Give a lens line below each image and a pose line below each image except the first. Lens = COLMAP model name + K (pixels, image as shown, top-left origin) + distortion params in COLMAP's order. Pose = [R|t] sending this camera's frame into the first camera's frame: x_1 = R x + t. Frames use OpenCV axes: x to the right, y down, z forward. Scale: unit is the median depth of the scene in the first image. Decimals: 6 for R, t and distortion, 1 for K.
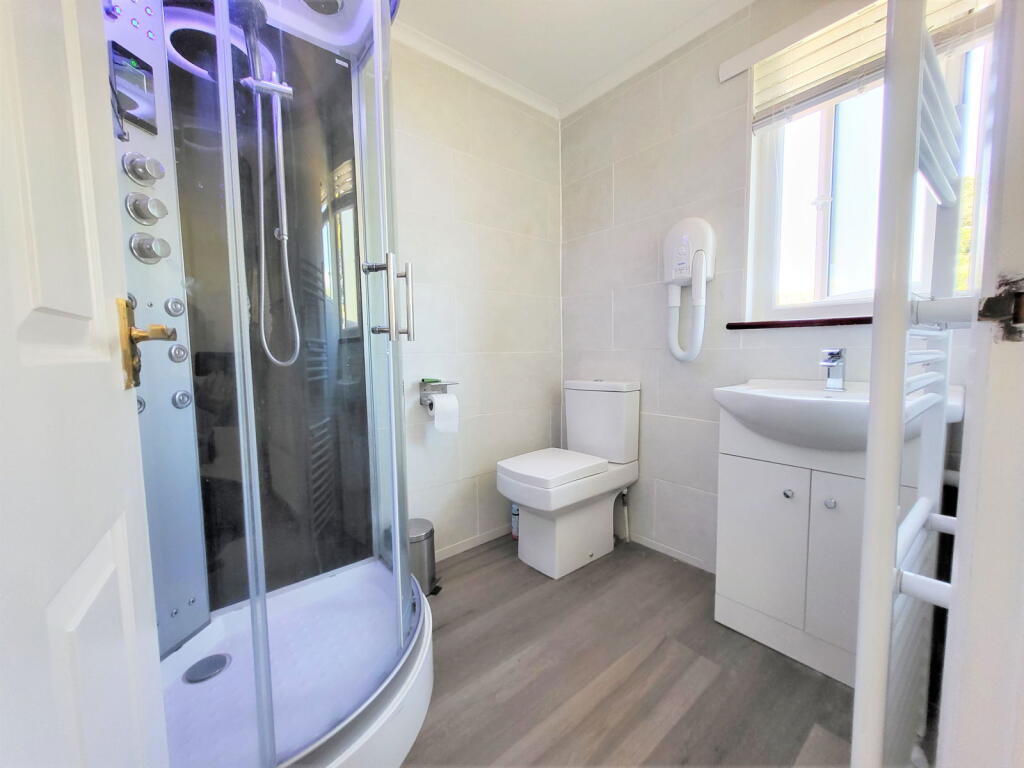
lens RADIAL K [[403.1, 0, 510.0], [0, 403.1, 383.5], [0, 0, 1]] dist [0.001092, 0.000011]
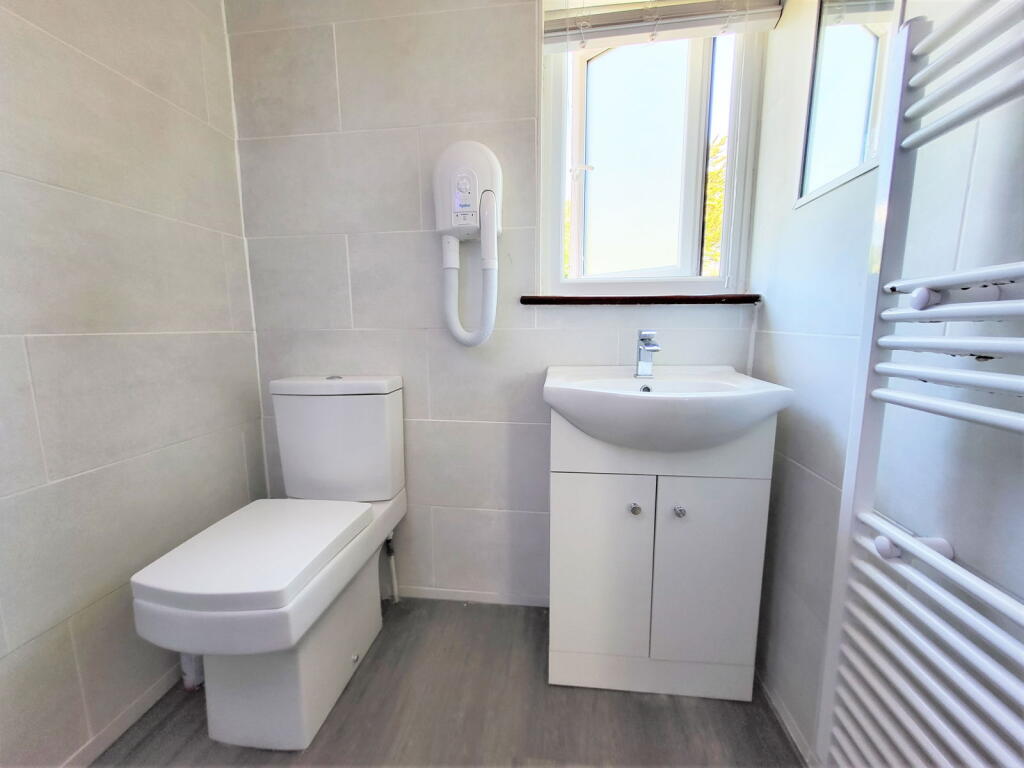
lens RADIAL K [[403.1, 0, 516.2], [0, 403.1, 383.8], [0, 0, 1]] dist [0.001092, 0.000011]
pose [[0.716227, -0.086253, 0.692517, -0.018031], [0.050252, 0.996131, 0.072097, -0.032331], [-0.696056, -0.016838, 0.717790, 0.390976]]
